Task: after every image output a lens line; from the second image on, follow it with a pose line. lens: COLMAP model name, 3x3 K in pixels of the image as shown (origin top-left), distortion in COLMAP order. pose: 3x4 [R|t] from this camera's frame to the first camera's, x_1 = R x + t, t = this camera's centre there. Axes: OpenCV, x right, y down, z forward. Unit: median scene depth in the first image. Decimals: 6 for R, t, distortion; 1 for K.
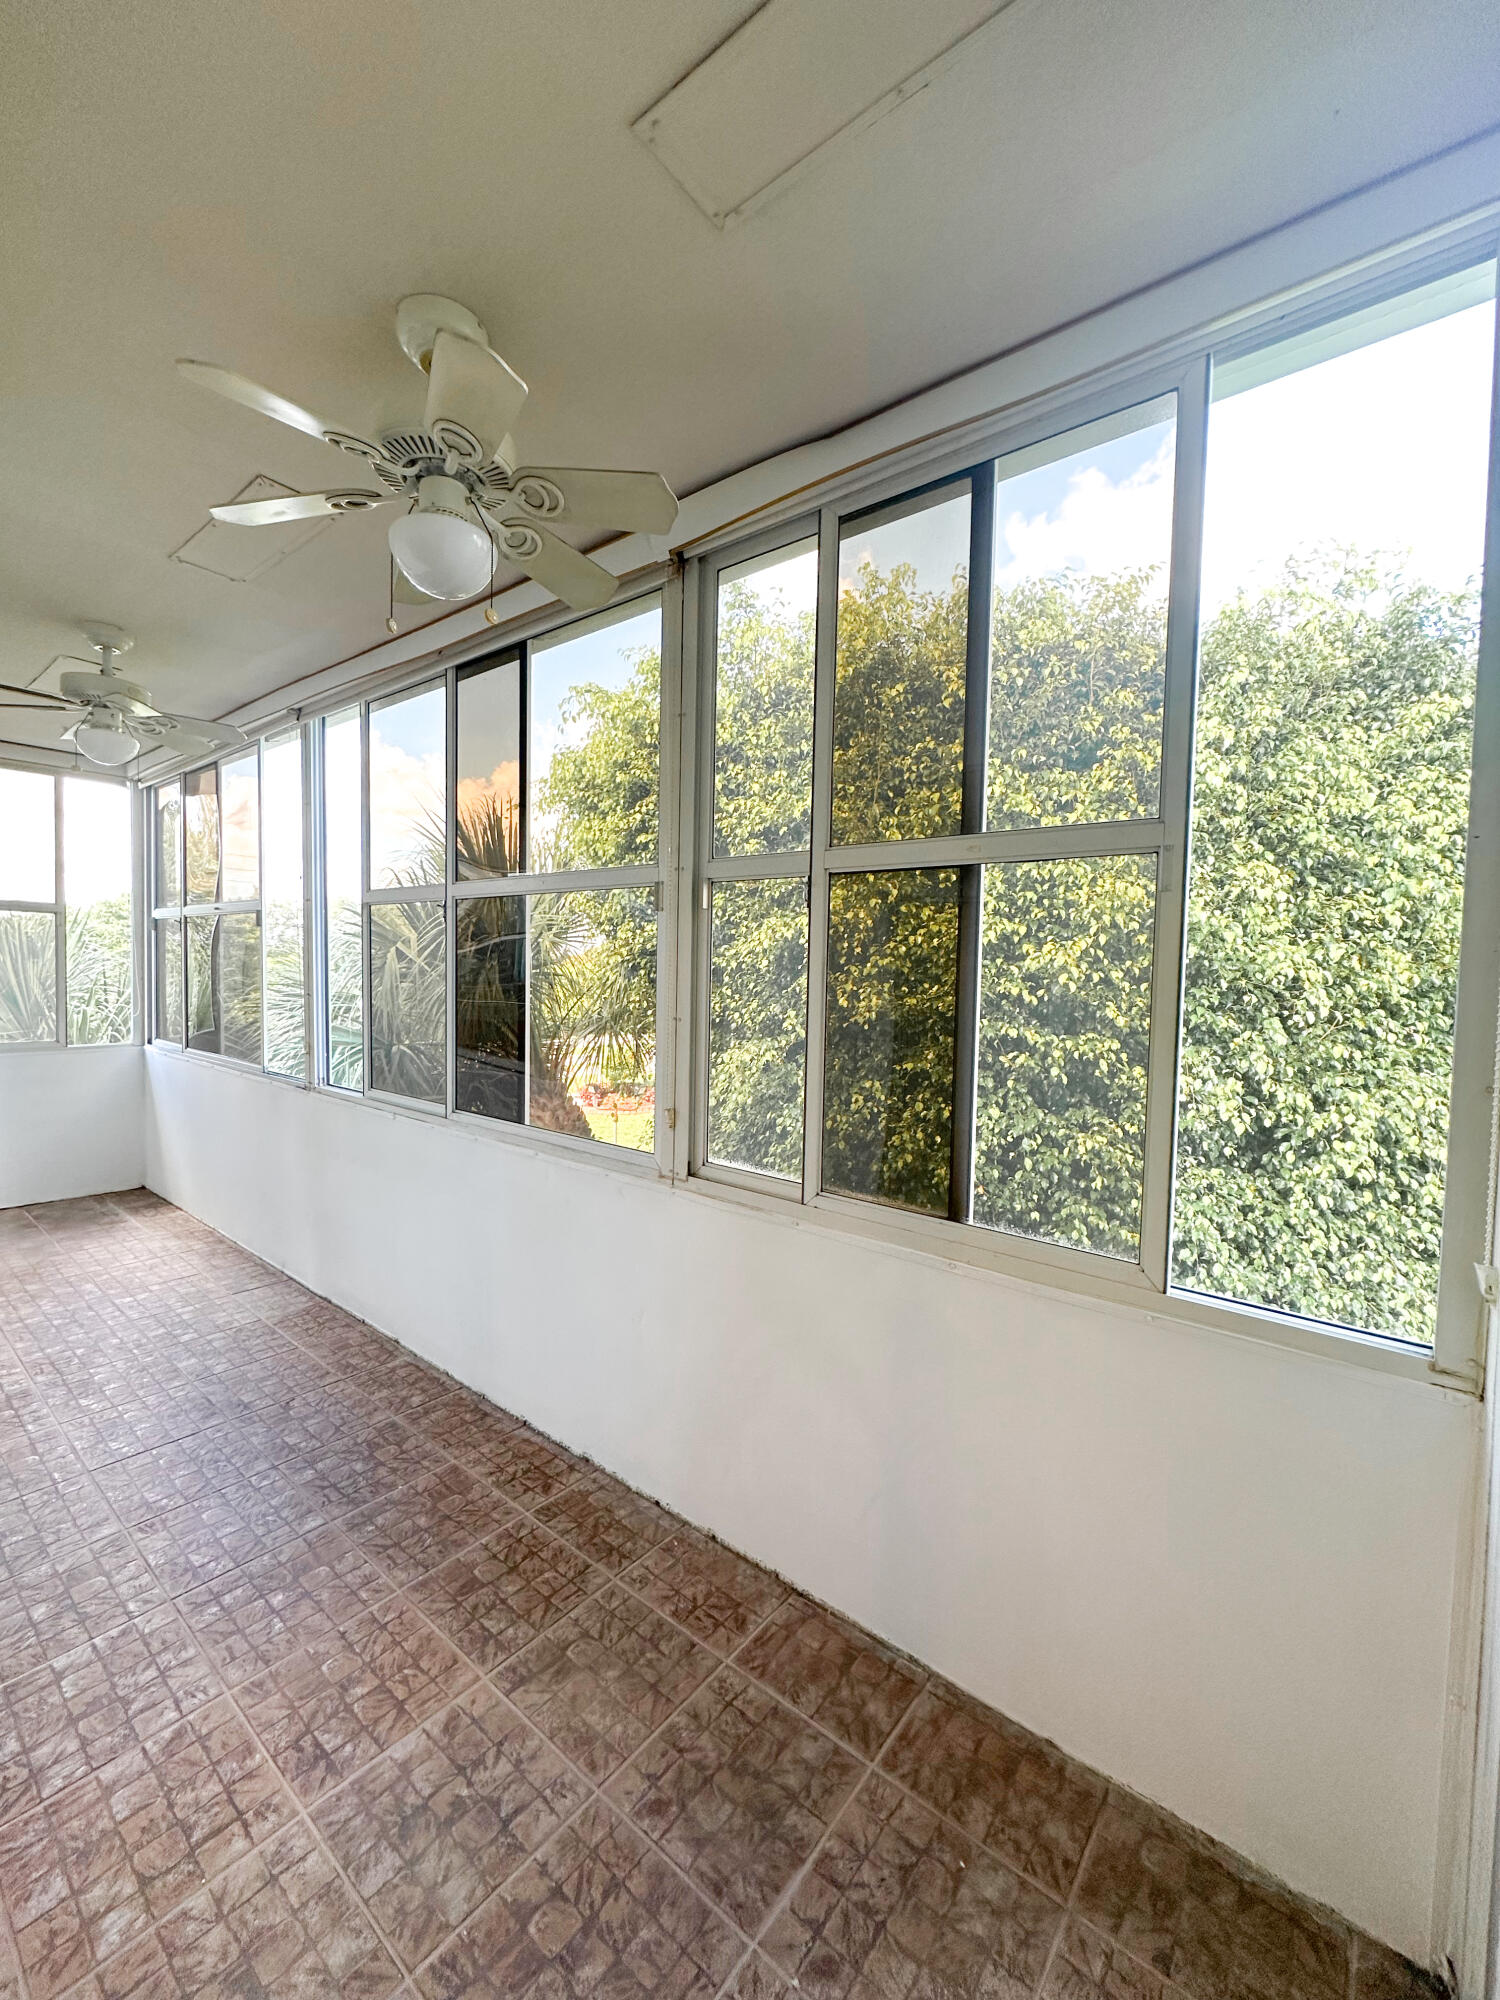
lens RADIAL K [[809.6, 0, 750.0], [0, 809.6, 1000.0], [0, 0, 1]] dist [0.001567, 0.000124]
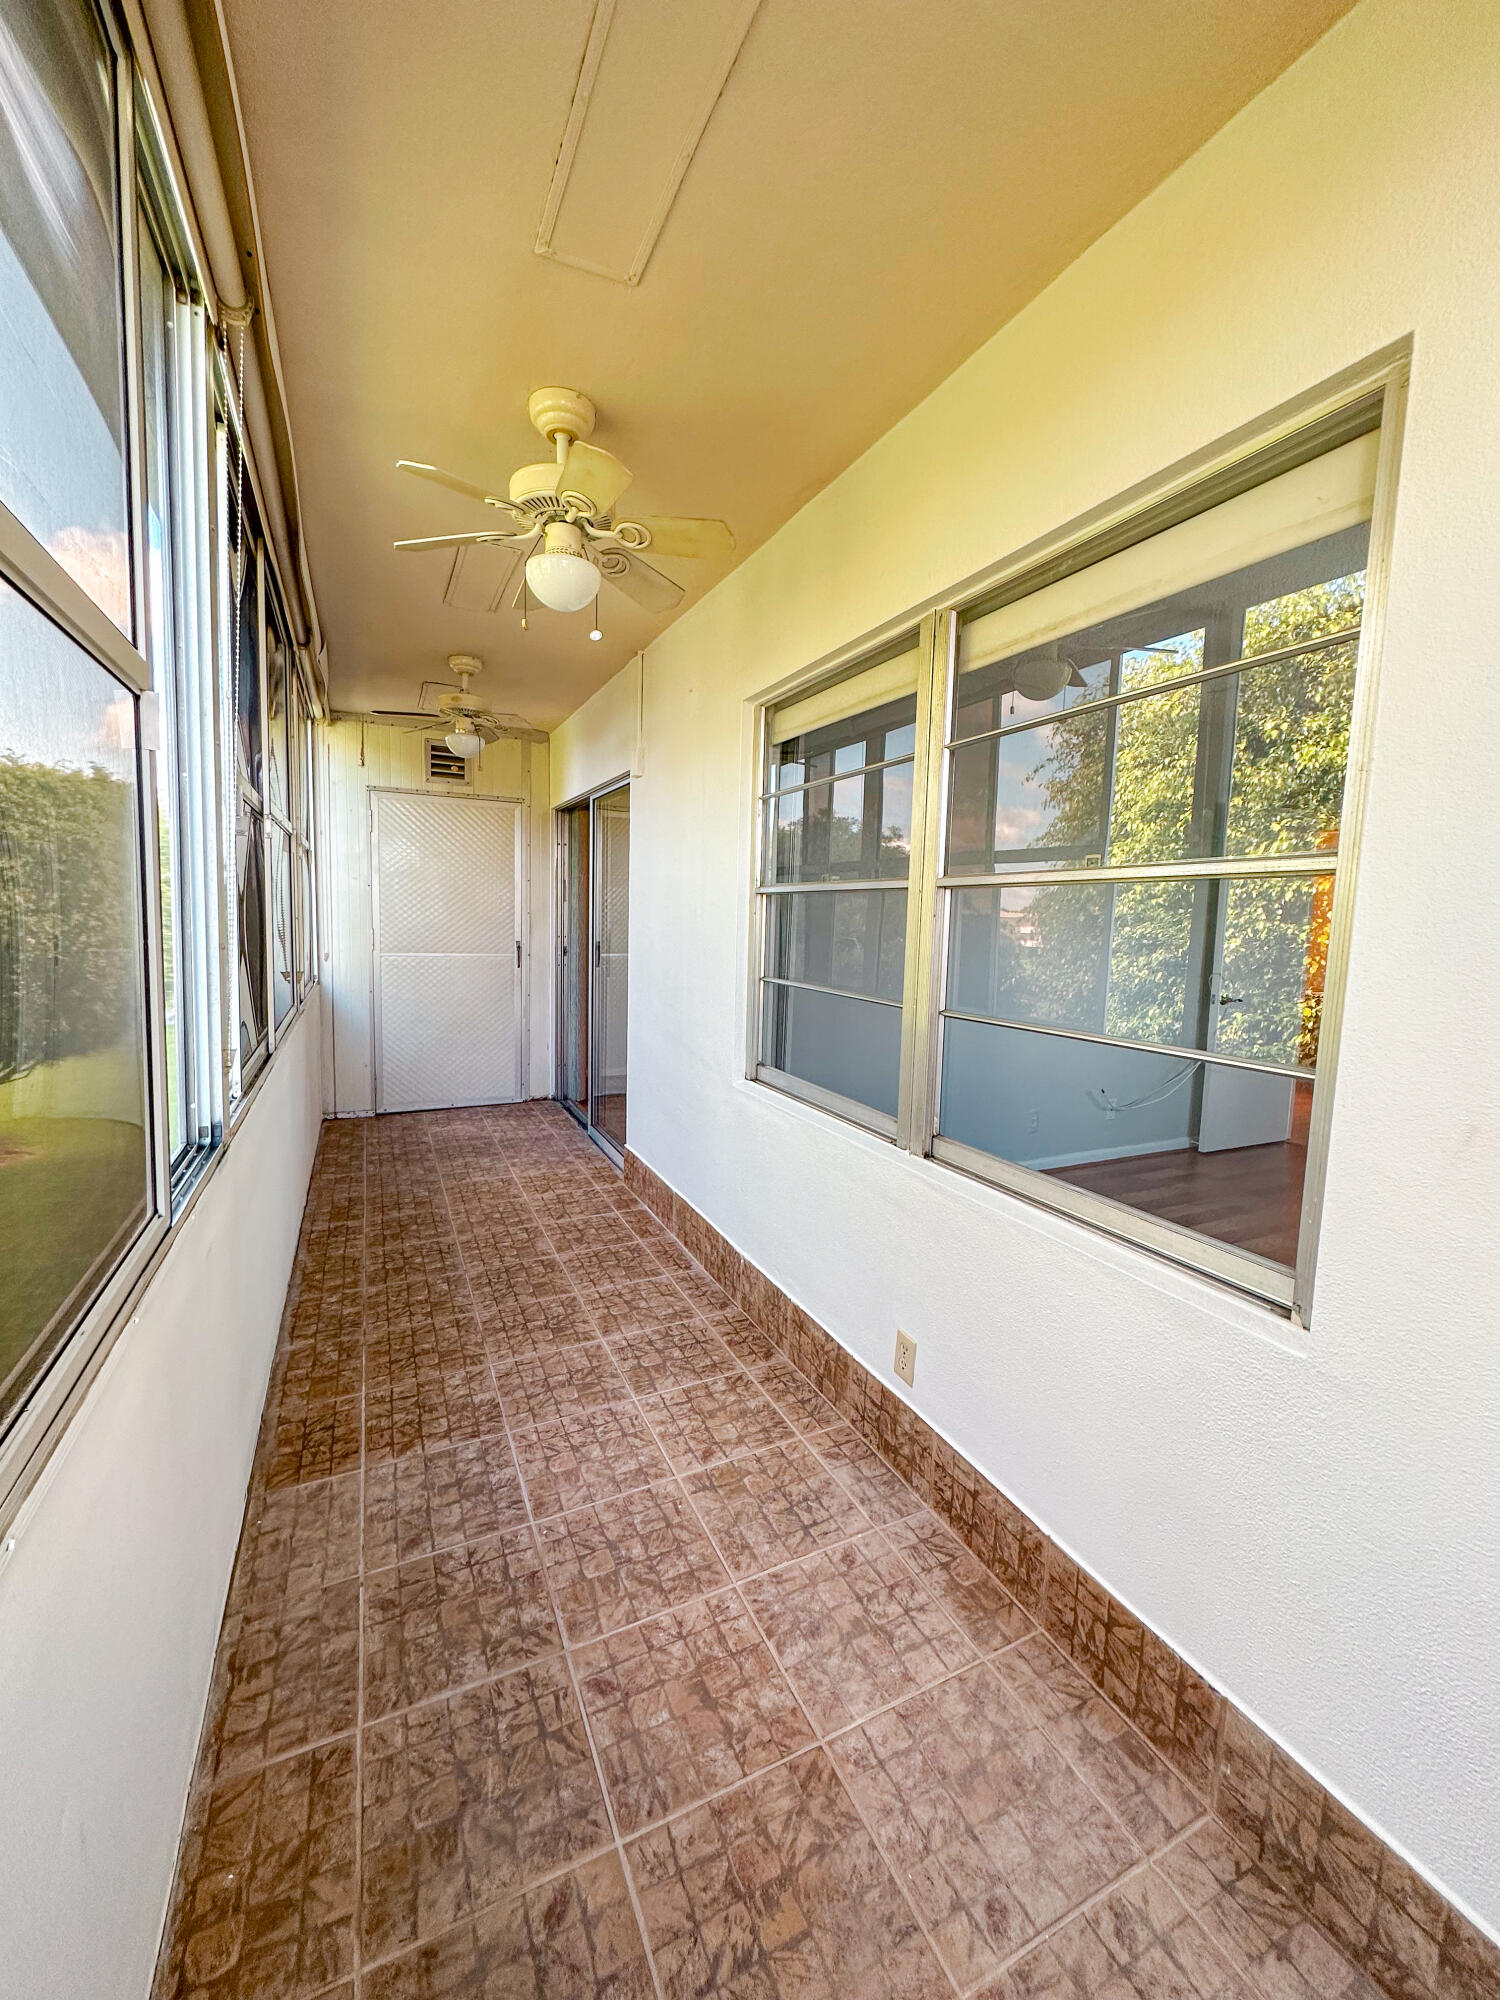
lens RADIAL K [[798.5, 0, 750.0], [0, 798.5, 1000.0], [0, 0, 1]] dist [-0.001470, 0.000157]
pose [[-0.901157, -0.096969, 0.422508, -2.142476], [-0.034641, 0.987651, 0.152789, -0.126736], [-0.432106, 0.123051, -0.893388, 2.693175]]
